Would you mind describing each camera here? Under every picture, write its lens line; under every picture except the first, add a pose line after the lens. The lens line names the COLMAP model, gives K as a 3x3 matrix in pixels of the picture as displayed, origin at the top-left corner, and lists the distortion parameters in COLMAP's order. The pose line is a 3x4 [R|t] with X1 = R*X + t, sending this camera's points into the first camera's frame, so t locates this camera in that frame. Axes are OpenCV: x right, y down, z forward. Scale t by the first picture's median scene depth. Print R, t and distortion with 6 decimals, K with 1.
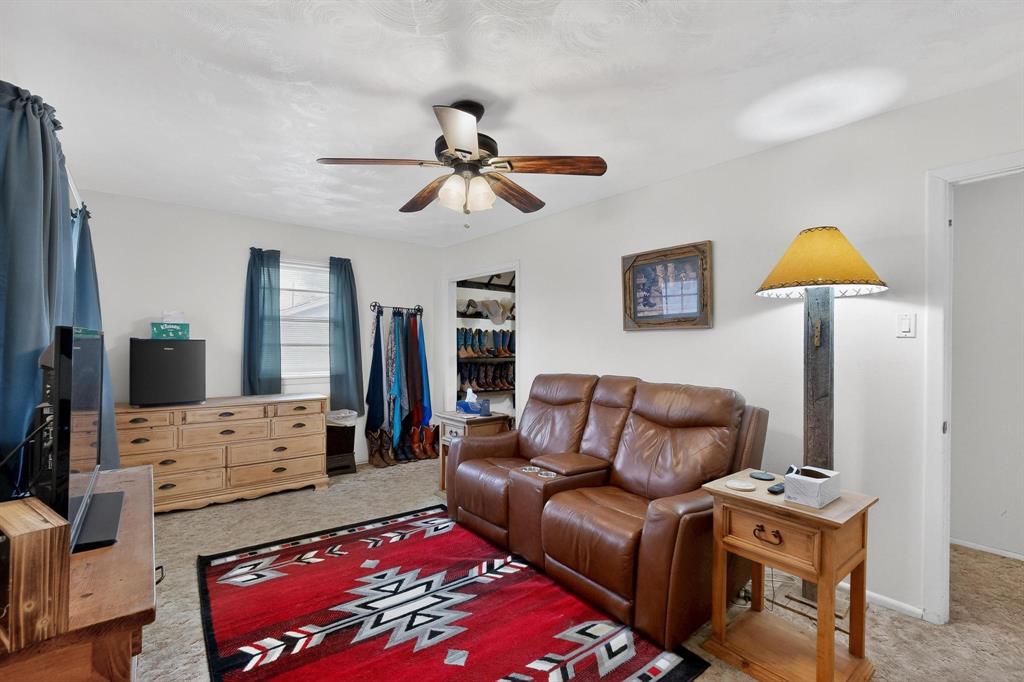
lens RADIAL K [[449.7, 0, 509.6], [0, 449.7, 341.9], [0, 0, 1]] dist [-0.001207, -0.000059]
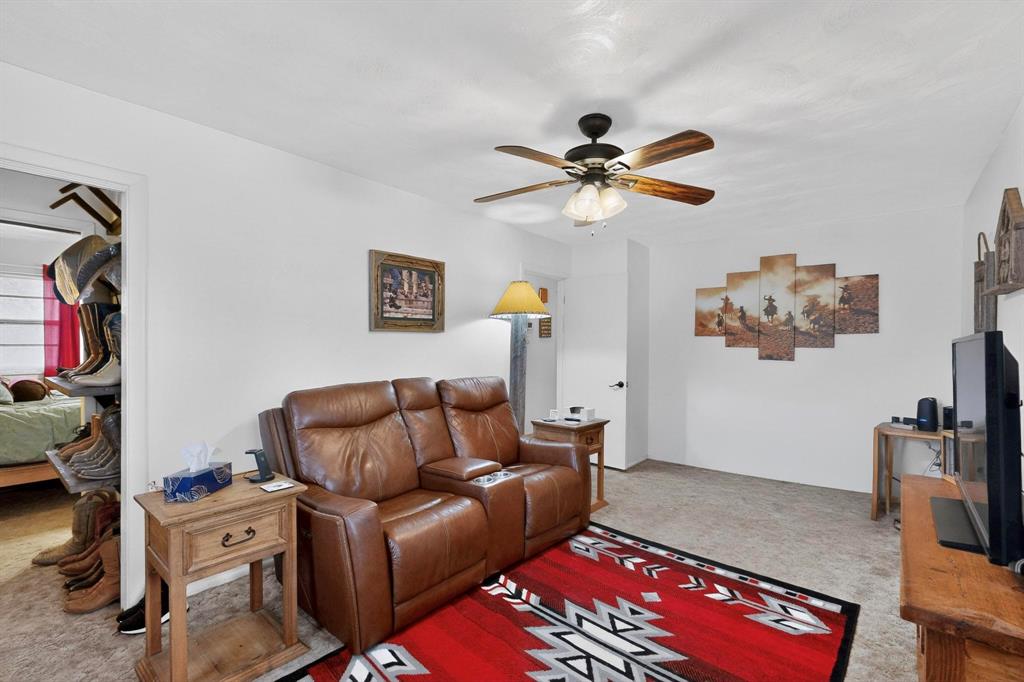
lens RADIAL K [[449.7, 0, 509.9], [0, 449.7, 343.8], [0, 0, 1]] dist [-0.001207, -0.000059]
pose [[-0.172120, -0.014757, 0.984965, -0.745786], [-0.017831, 0.999771, 0.011863, -0.015396], [-0.984915, -0.015521, -0.172344, 0.935101]]
